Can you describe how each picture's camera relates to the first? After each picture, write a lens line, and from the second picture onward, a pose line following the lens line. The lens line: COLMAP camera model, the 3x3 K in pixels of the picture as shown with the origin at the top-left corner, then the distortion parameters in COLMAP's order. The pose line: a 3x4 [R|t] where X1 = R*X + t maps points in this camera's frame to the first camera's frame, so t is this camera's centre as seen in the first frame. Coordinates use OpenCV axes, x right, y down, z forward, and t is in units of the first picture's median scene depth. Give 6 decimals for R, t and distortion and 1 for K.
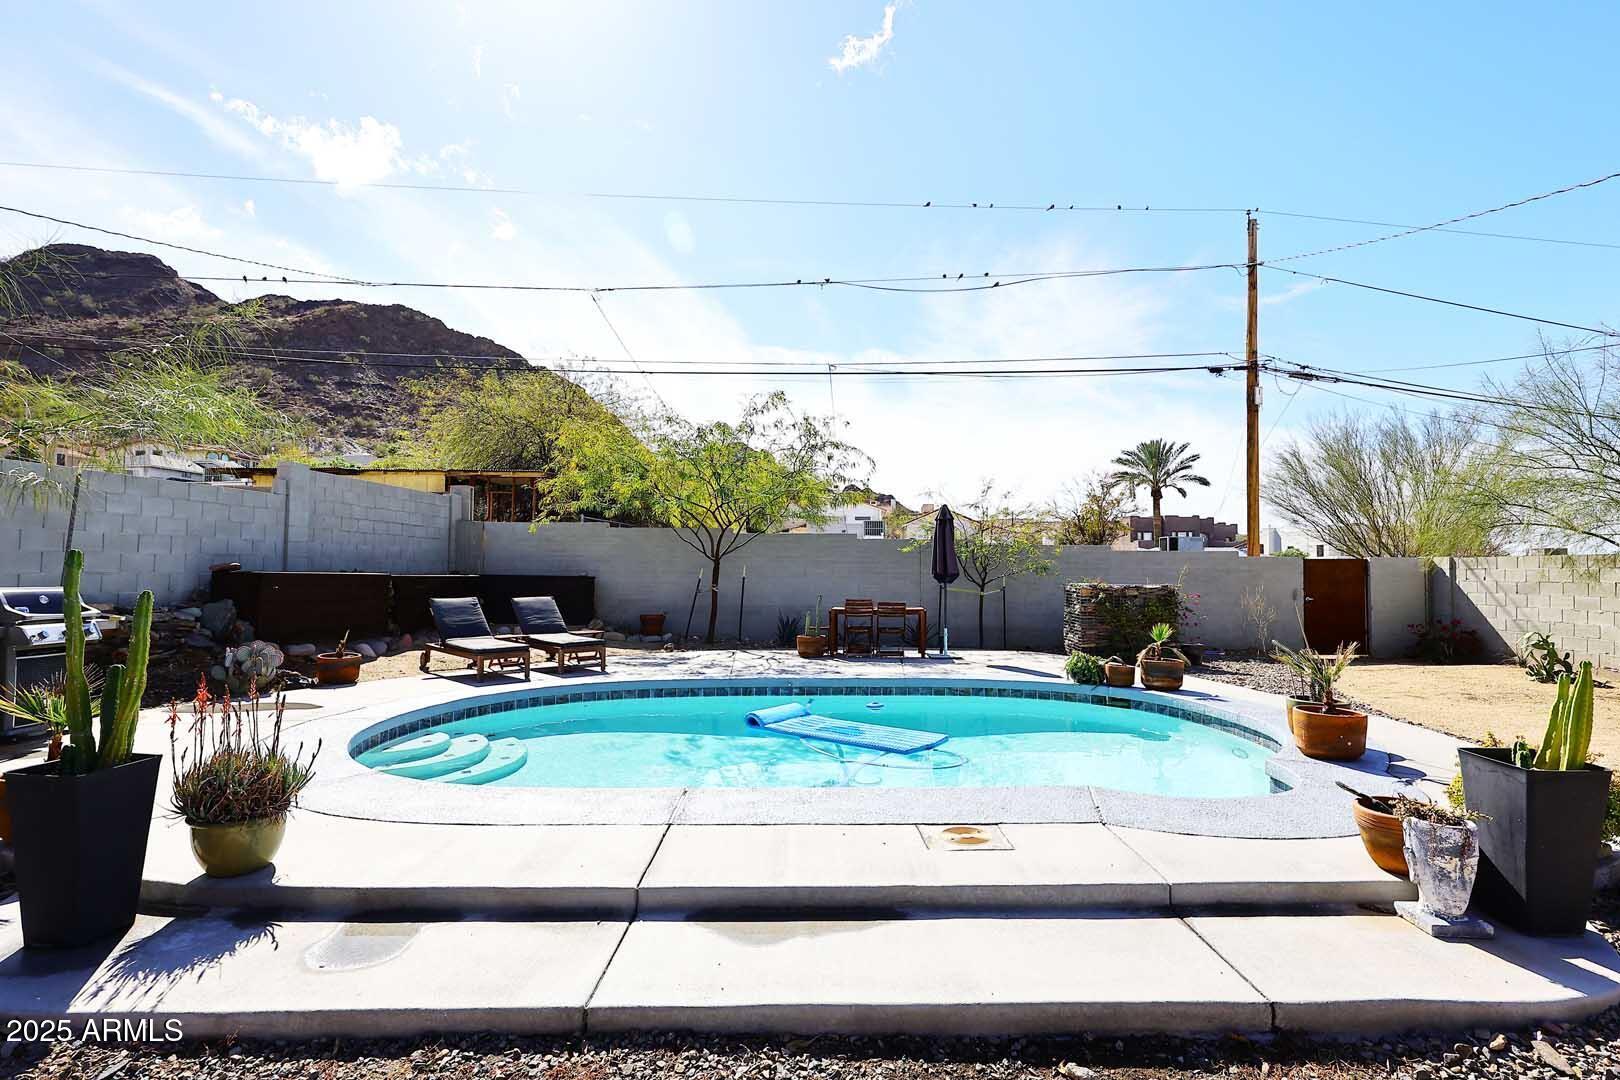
lens RADIAL K [[800.9, 0, 811.0], [0, 800.9, 545.2], [0, 0, 1]] dist [0.000747, 0.000350]
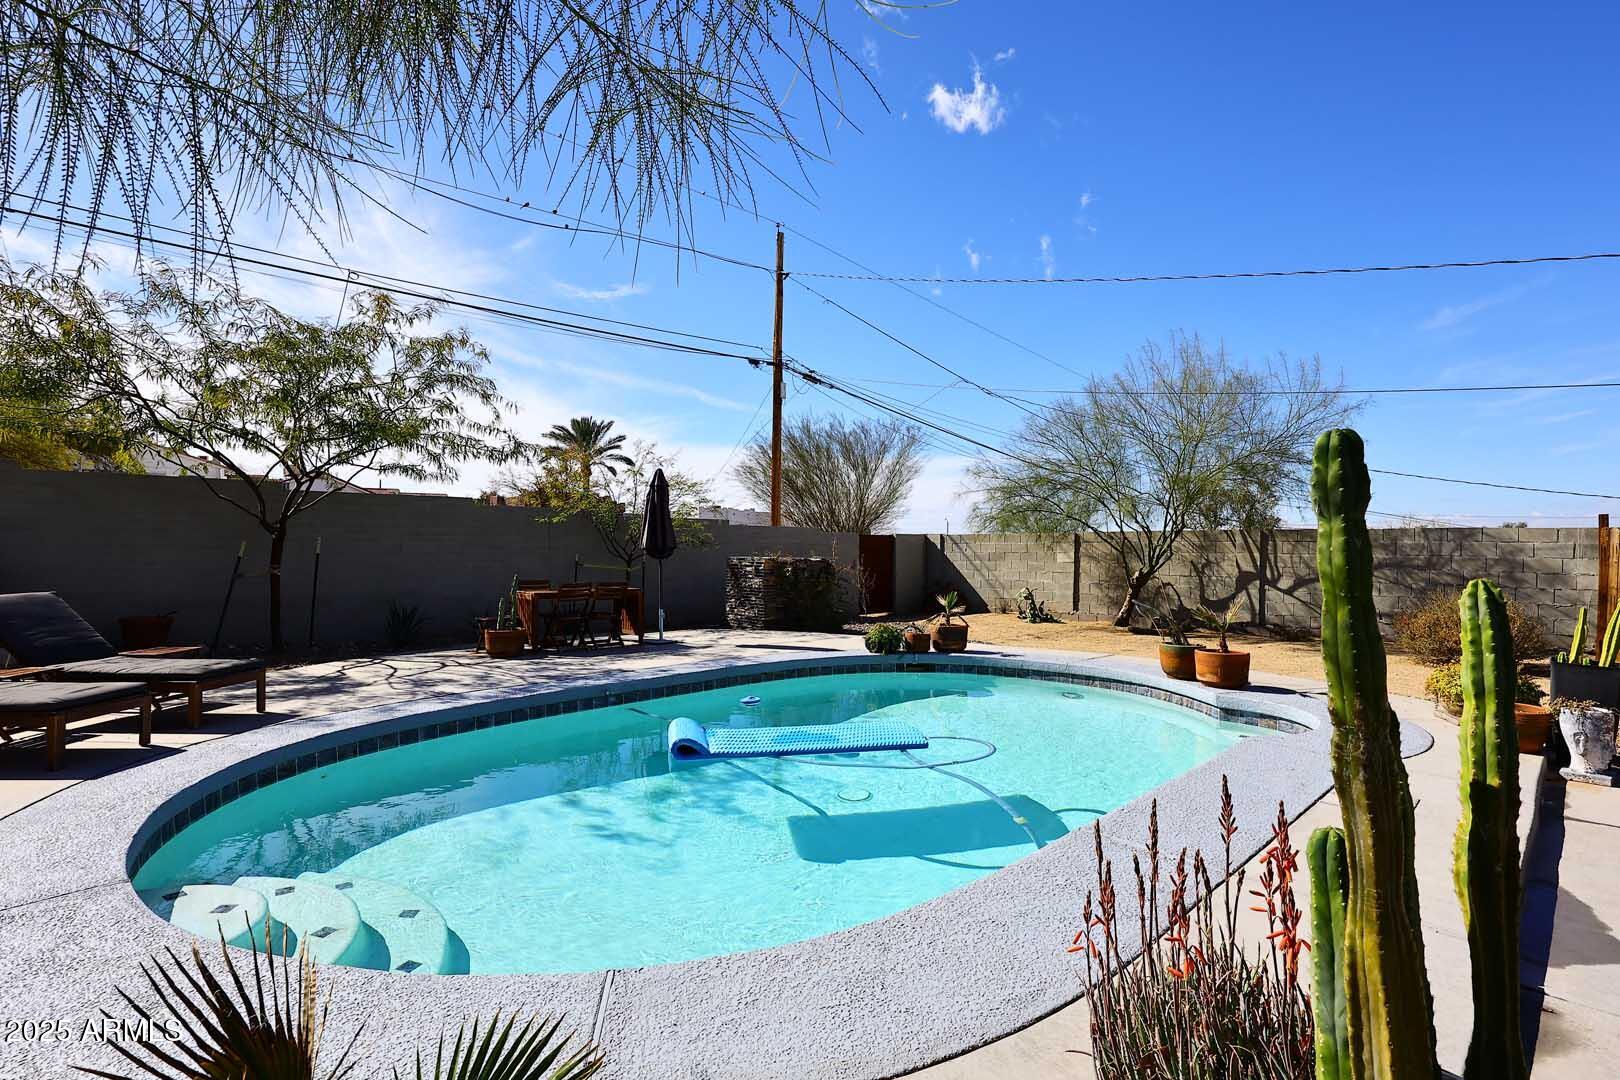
lens RADIAL K [[800.9, 0, 810.3], [0, 800.9, 541.1], [0, 0, 1]] dist [0.000747, 0.000350]
pose [[0.702791, 0.003398, 0.711388, -0.219687], [-0.021621, 0.999629, 0.016584, 0.006839], [-0.711068, -0.027036, 0.702603, 0.168905]]
